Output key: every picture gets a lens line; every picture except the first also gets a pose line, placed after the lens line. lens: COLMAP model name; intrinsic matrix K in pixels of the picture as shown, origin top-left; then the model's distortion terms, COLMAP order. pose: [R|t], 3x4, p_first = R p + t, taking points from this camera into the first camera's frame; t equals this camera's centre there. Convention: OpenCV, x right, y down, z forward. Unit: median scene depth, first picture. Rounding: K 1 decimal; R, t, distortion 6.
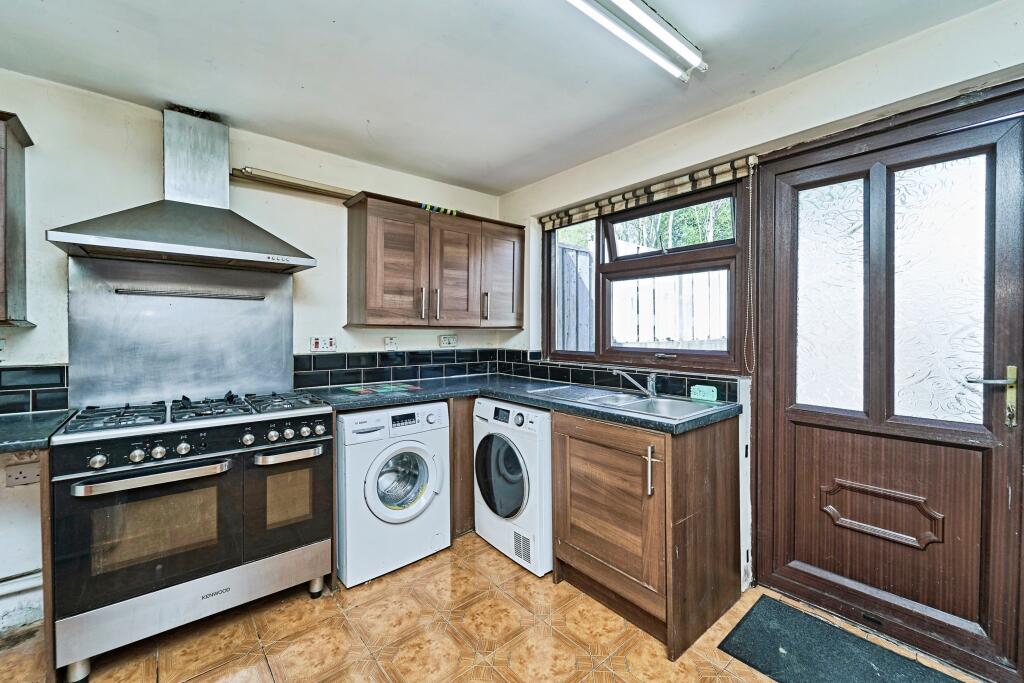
lens RADIAL K [[419.5, 0, 509.8], [0, 419.5, 333.8], [0, 0, 1]] dist [-0.000217, 0.000188]
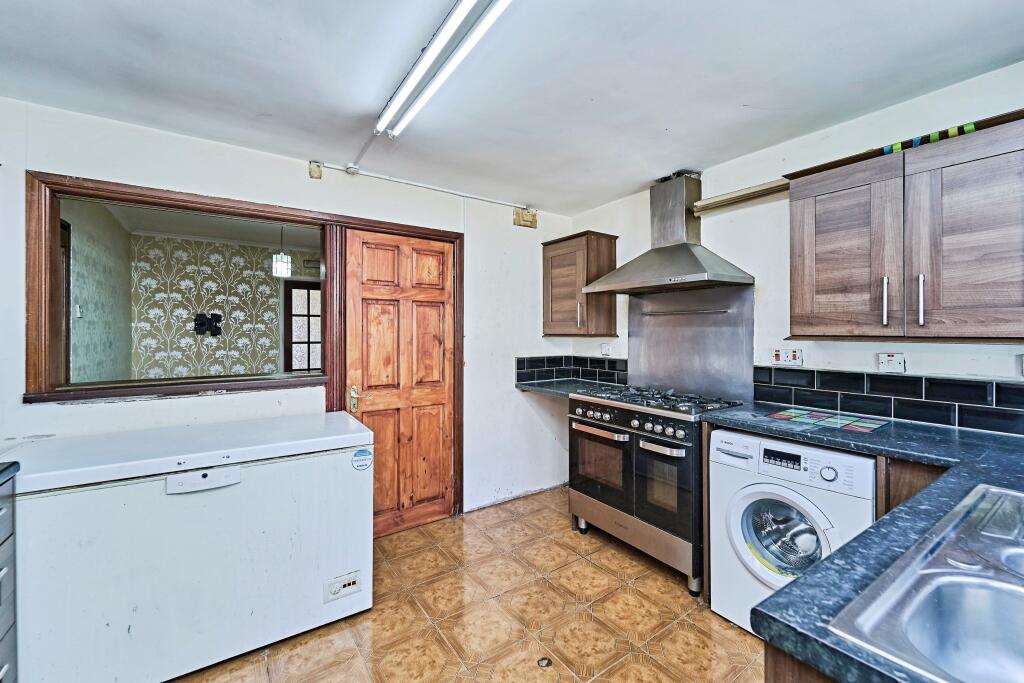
lens RADIAL K [[419.5, 0, 515.2], [0, 419.5, 334.5], [0, 0, 1]] dist [-0.000217, 0.000188]
pose [[-0.093829, -0.000616, -0.995588, 0.616753], [-0.011552, 0.999933, 0.000471, -0.020370], [0.995521, 0.011545, -0.093830, 0.636760]]
